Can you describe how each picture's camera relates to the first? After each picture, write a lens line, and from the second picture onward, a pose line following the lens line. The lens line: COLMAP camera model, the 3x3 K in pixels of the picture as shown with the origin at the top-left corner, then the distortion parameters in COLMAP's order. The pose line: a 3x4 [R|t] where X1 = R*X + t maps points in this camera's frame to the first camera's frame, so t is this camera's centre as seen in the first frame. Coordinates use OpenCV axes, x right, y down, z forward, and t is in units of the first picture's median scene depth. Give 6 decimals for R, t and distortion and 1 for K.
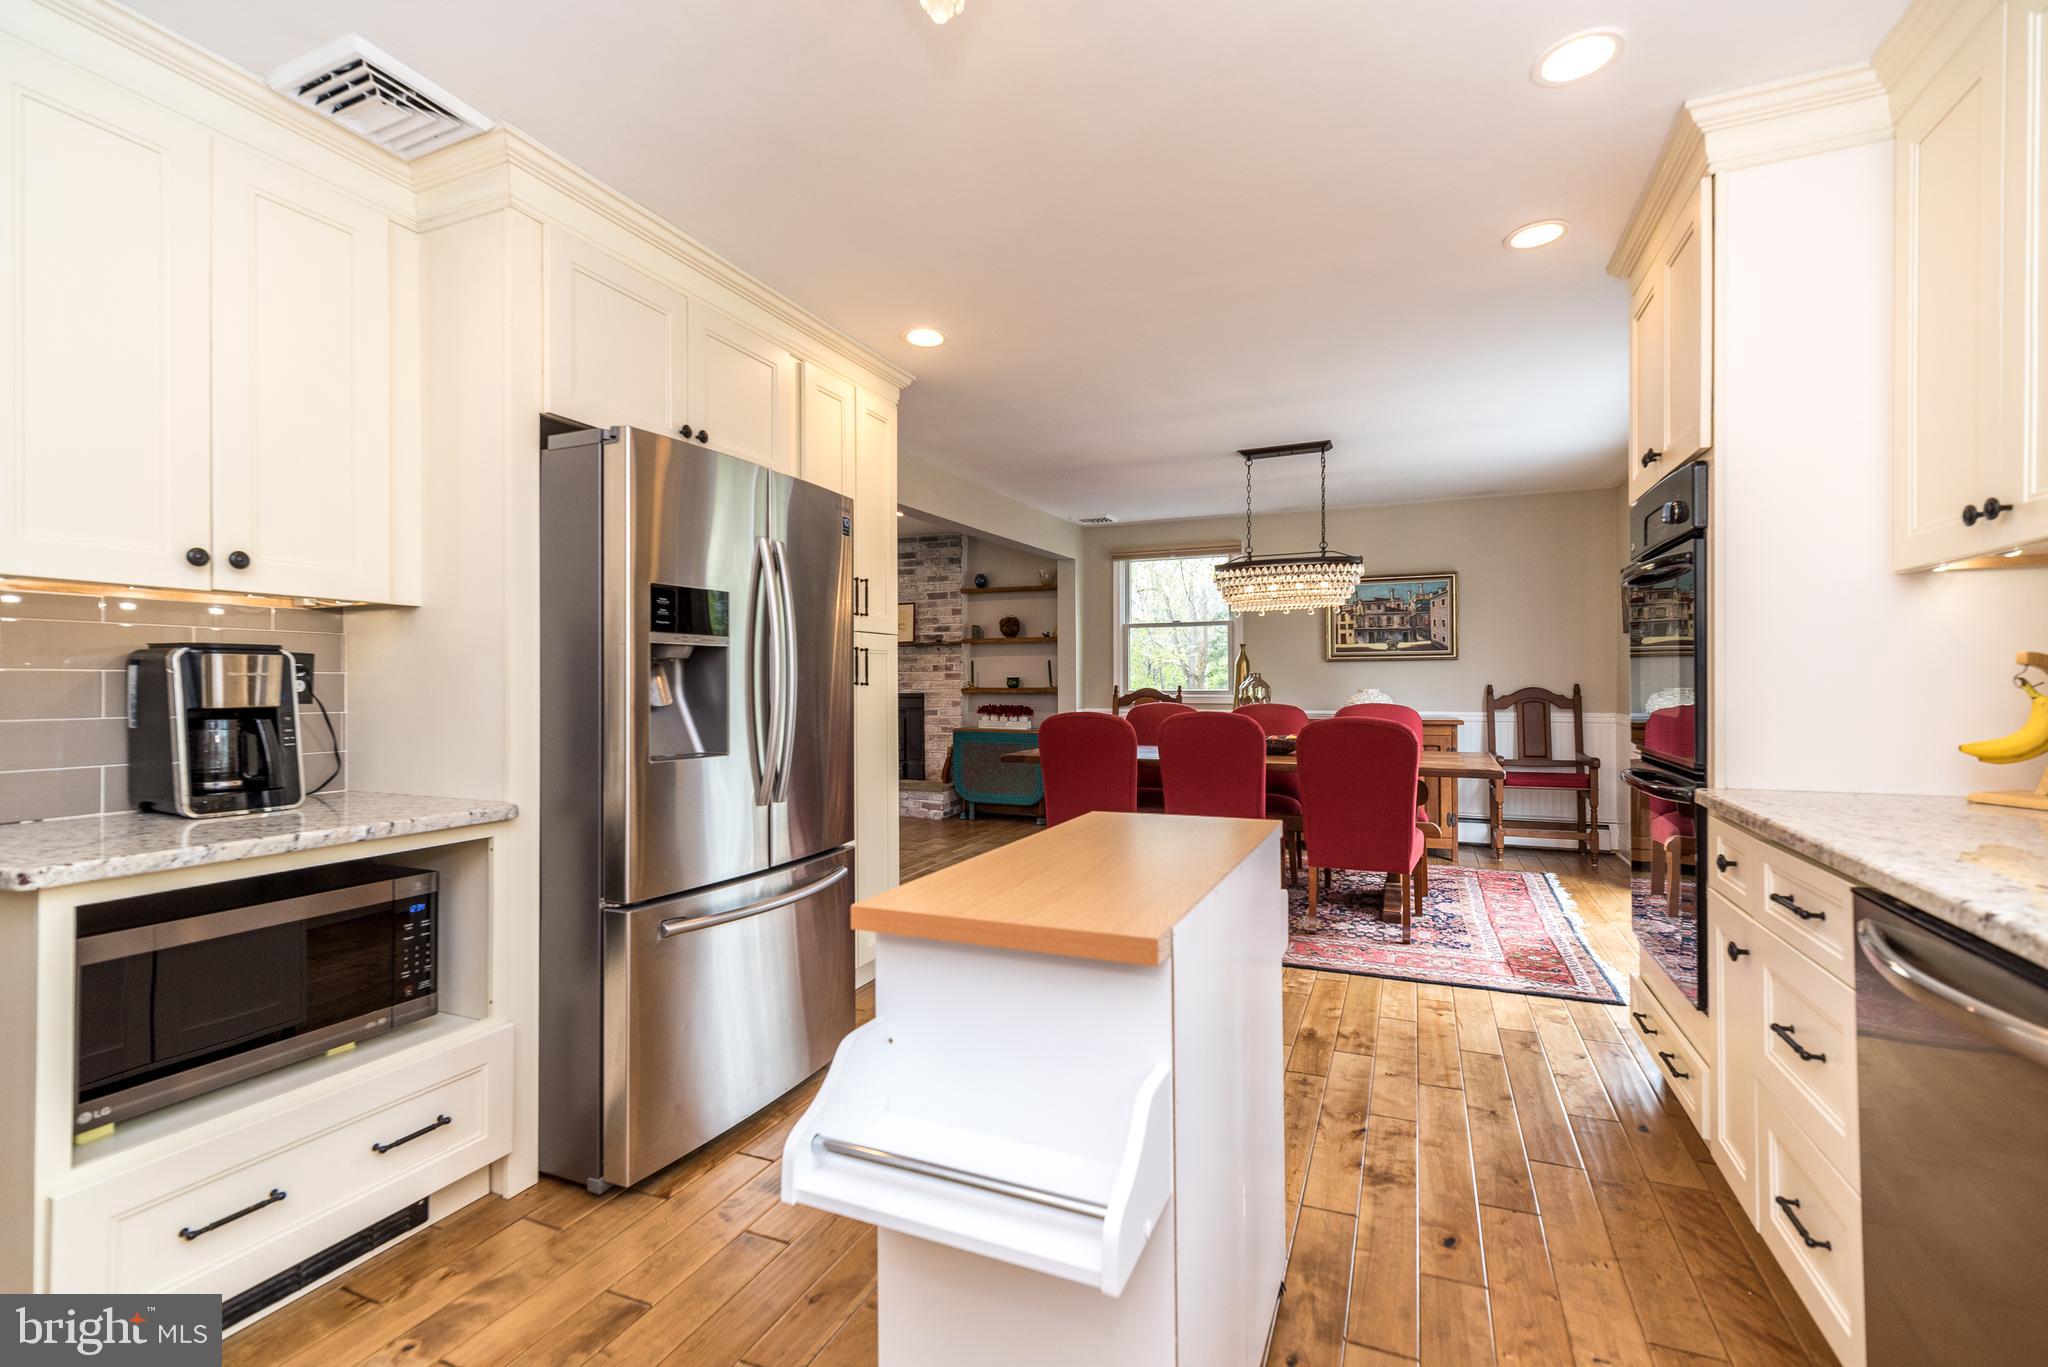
lens RADIAL K [[918.1, 0, 1046.2], [0, 918.1, 687.7], [0, 0, 1]] dist [0.011581, 0.000966]
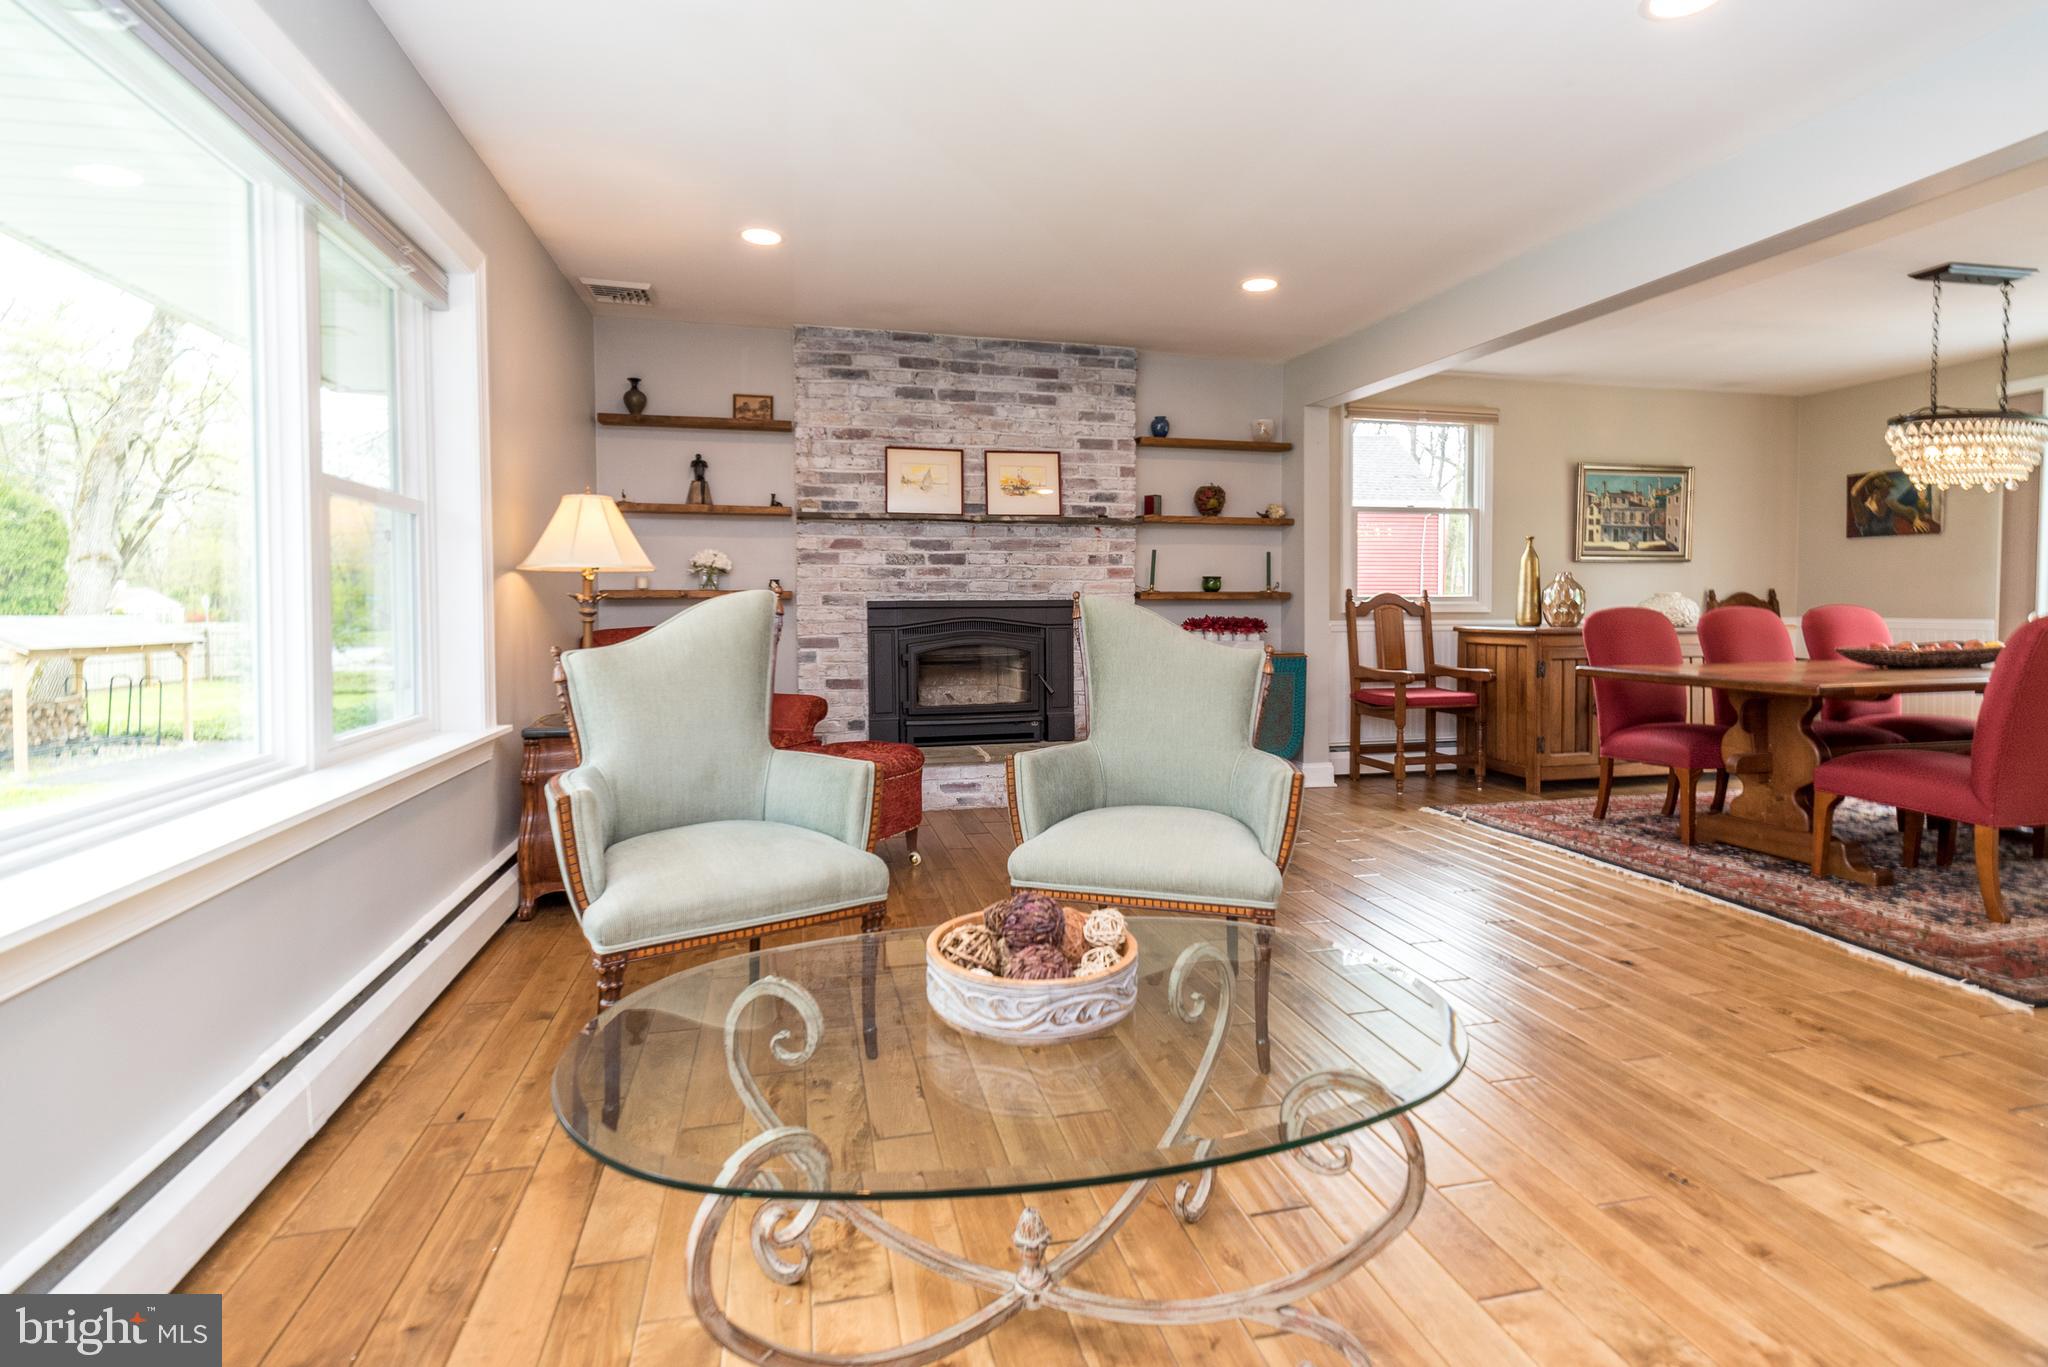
lens RADIAL K [[918.1, 0, 1023.6], [0, 918.1, 625.4], [0, 0, 1]] dist [0.011581, 0.000966]
pose [[0.801945, -0.012055, 0.597276, -0.537698], [0.004447, 0.999889, 0.014210, 0.014347], [-0.597381, -0.008740, 0.801910, 0.532110]]
